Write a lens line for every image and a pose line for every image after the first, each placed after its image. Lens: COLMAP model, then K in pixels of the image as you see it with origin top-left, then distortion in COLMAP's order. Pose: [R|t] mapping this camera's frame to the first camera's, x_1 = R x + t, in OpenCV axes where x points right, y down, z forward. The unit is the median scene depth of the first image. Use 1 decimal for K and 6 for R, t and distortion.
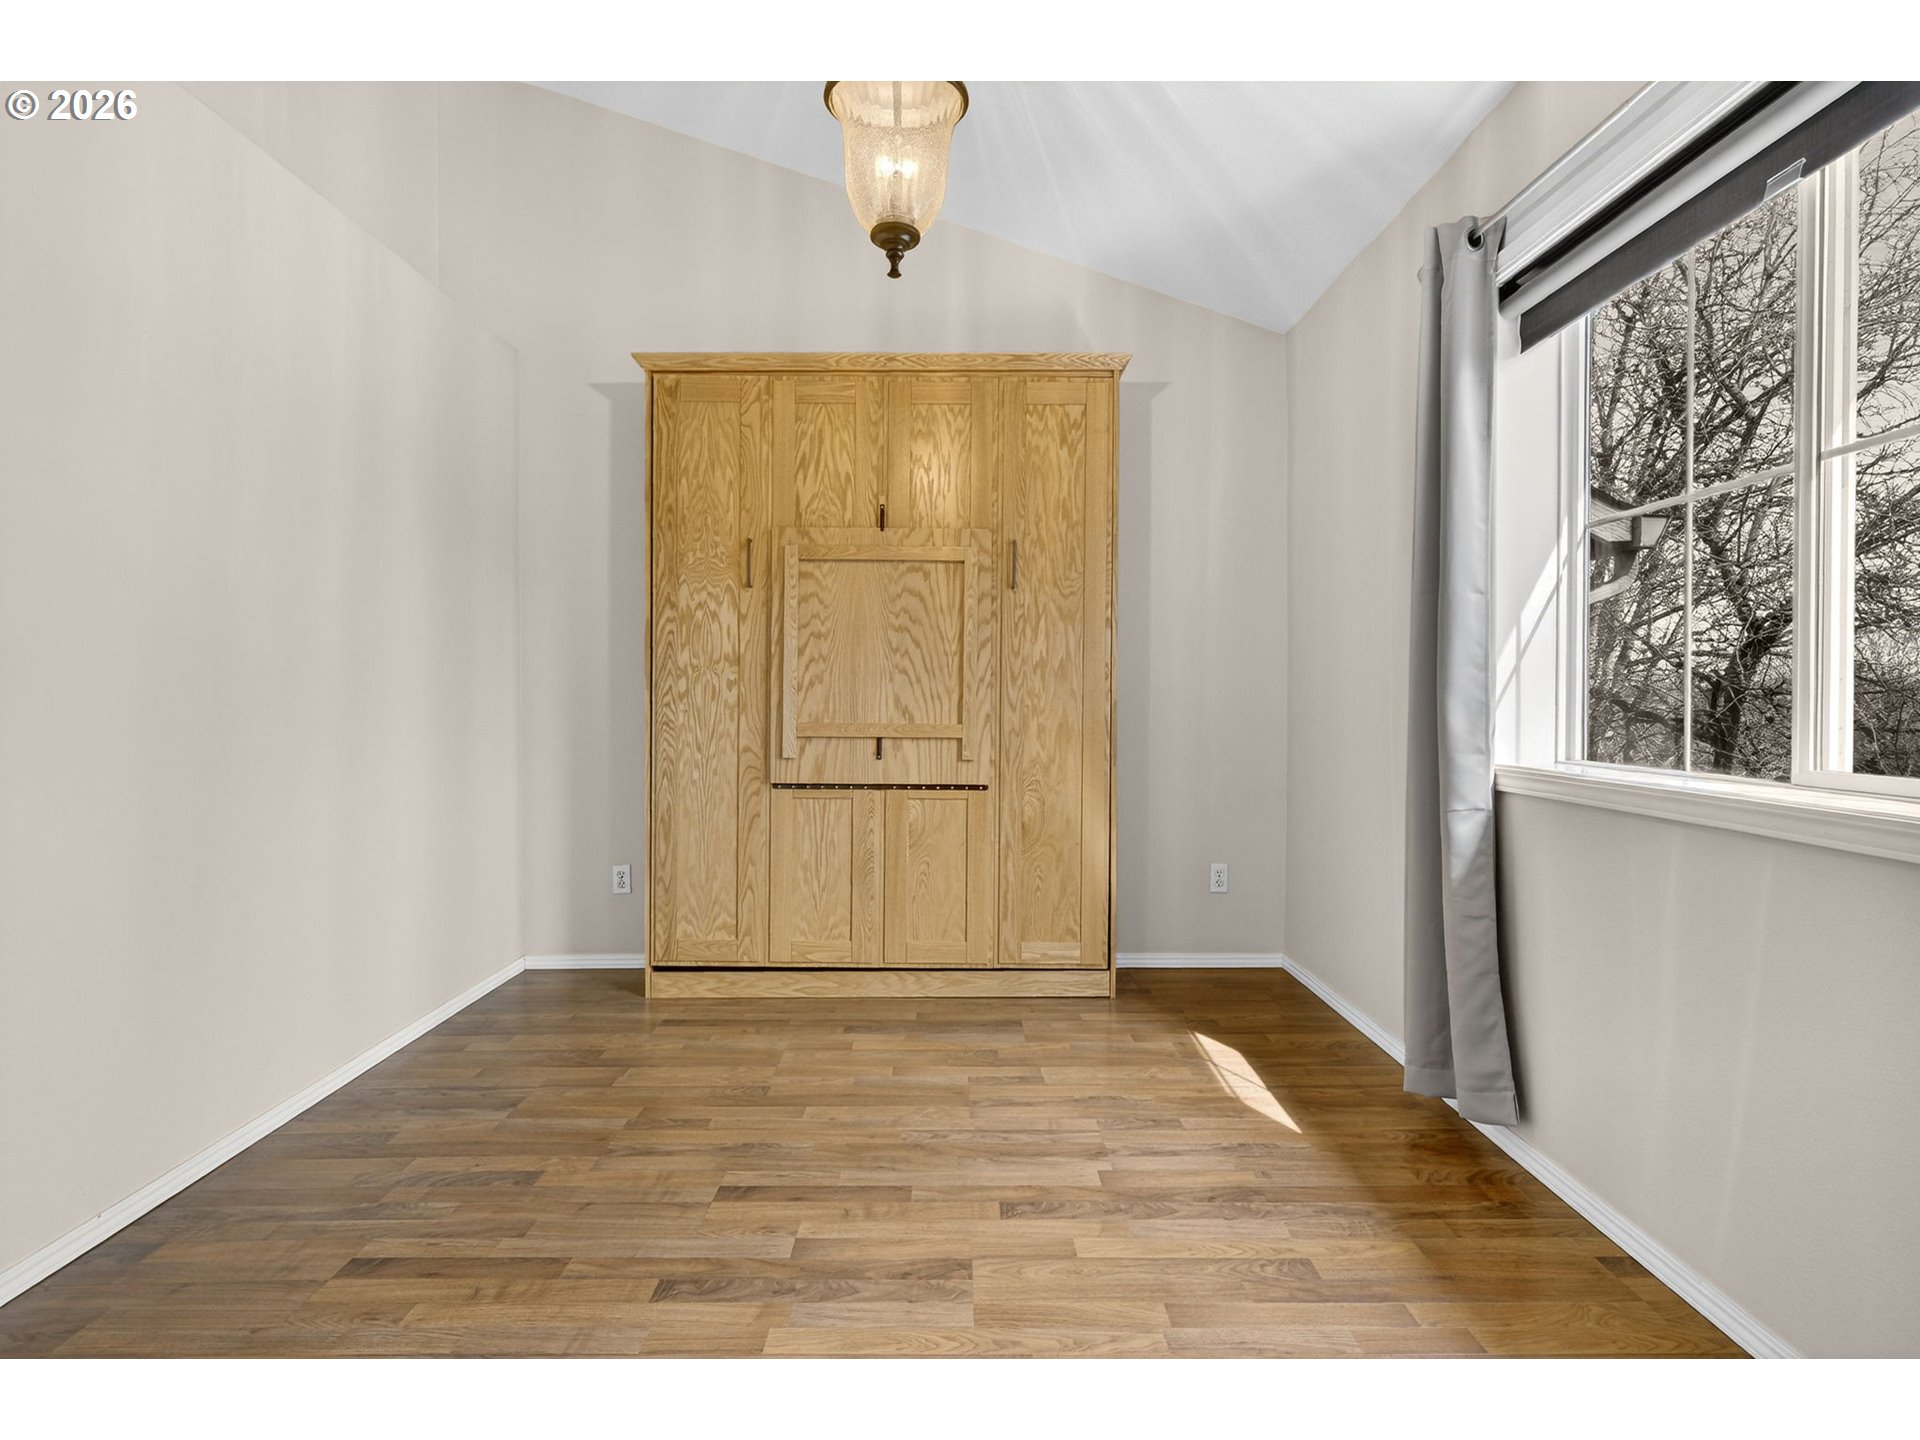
lens RADIAL K [[961.0, 0, 959.9], [0, 961.0, 703.2], [0, 0, 1]] dist [0.002503, 0.000179]
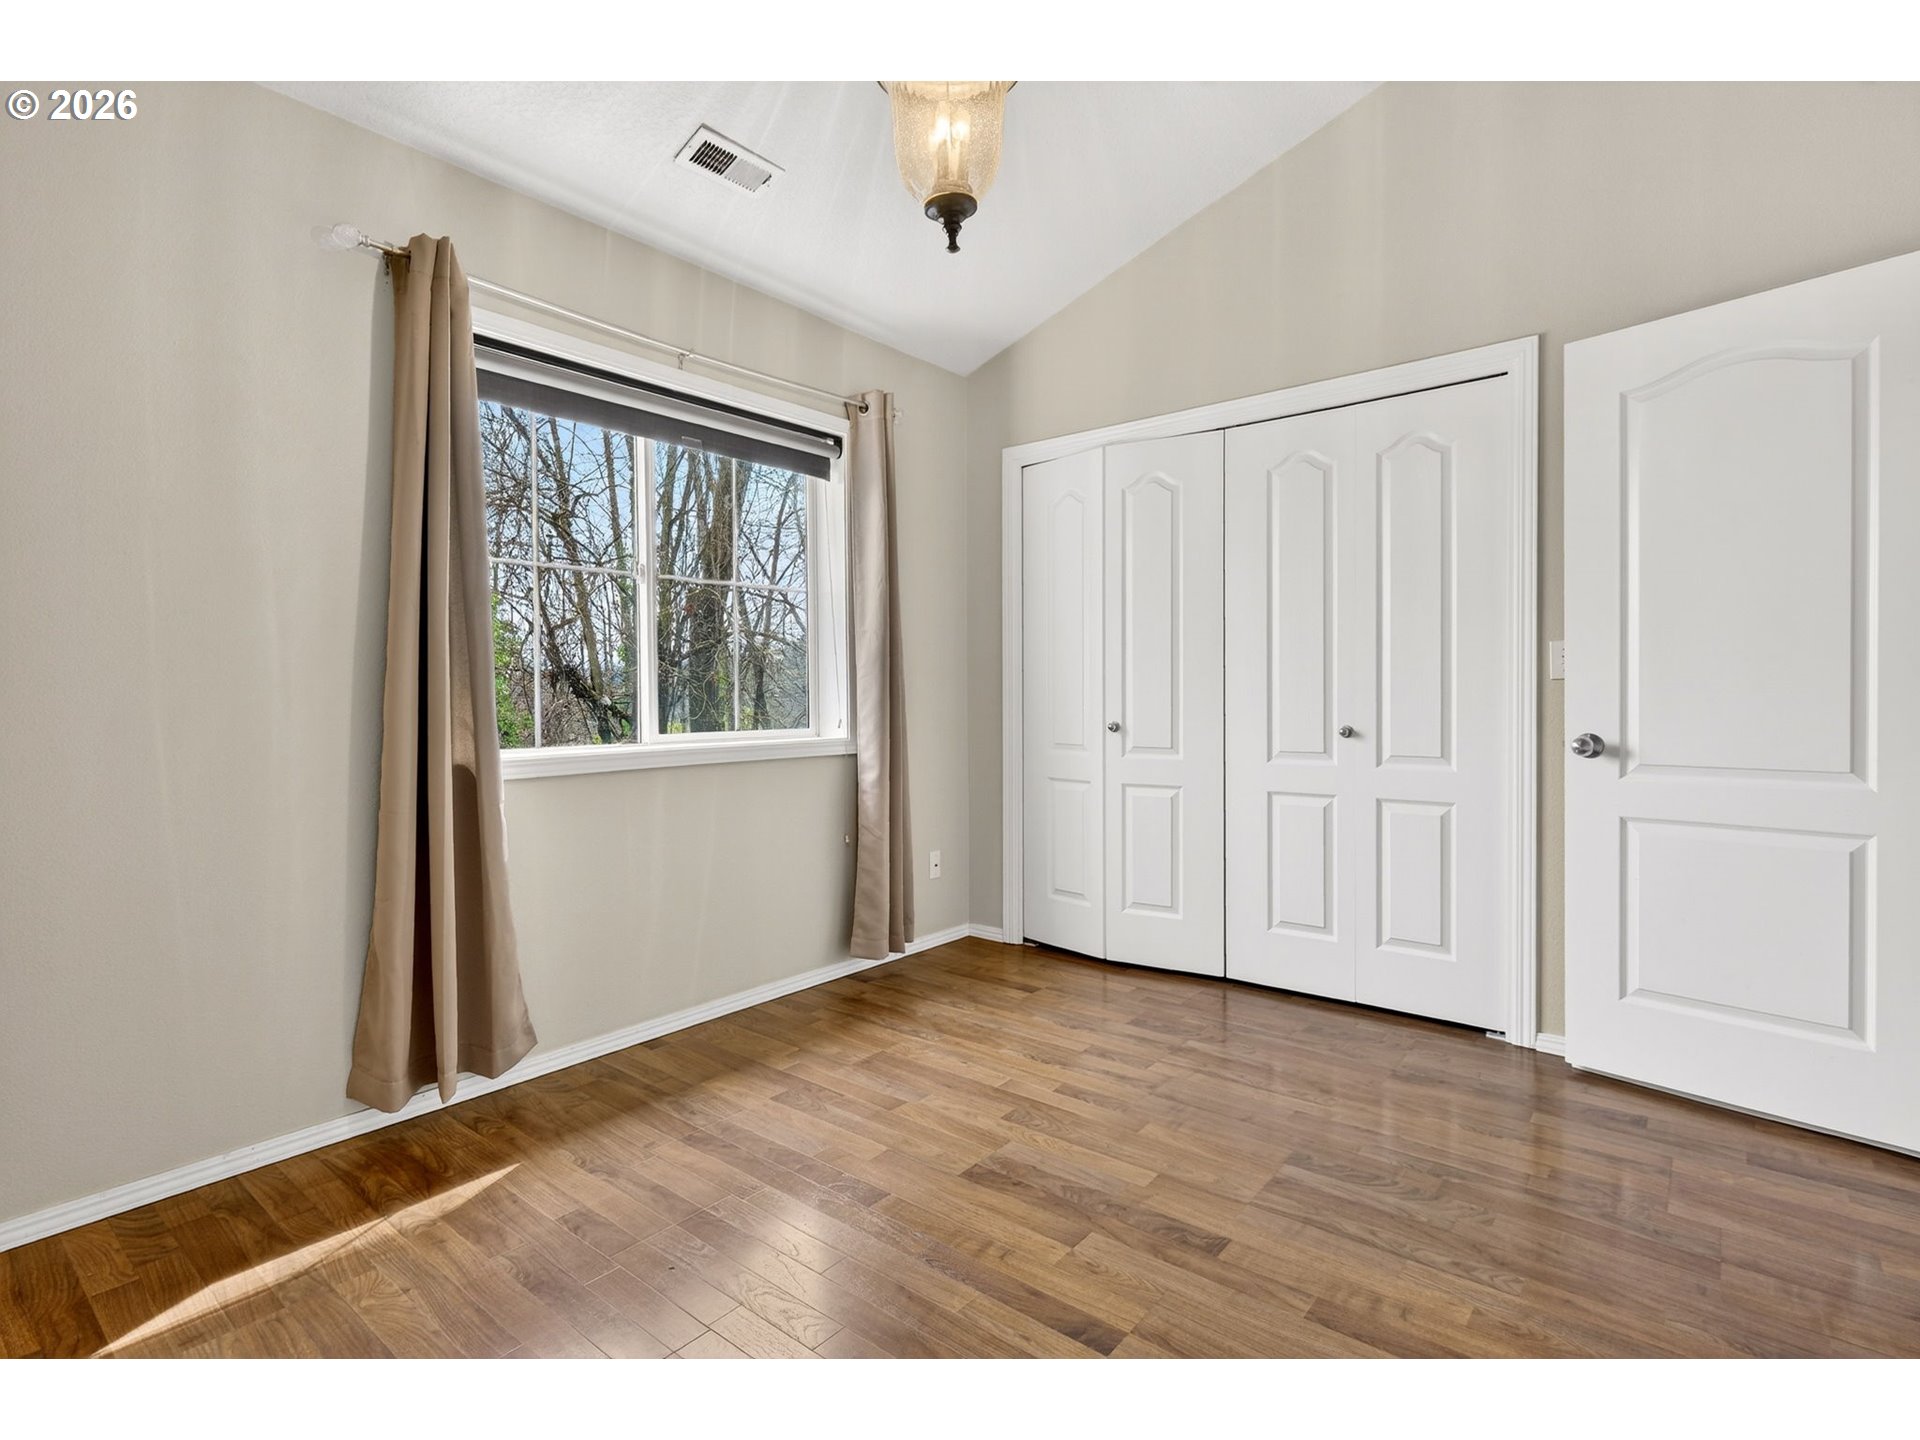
lens RADIAL K [[961.0, 0, 959.9], [0, 961.0, 703.2], [0, 0, 1]] dist [0.002503, 0.000179]
pose [[-0.764330, -0.000854, 0.644825, -0.732528], [0.013554, 0.999757, 0.017389, -0.005395], [-0.644683, 0.022031, -0.764133, 1.871479]]
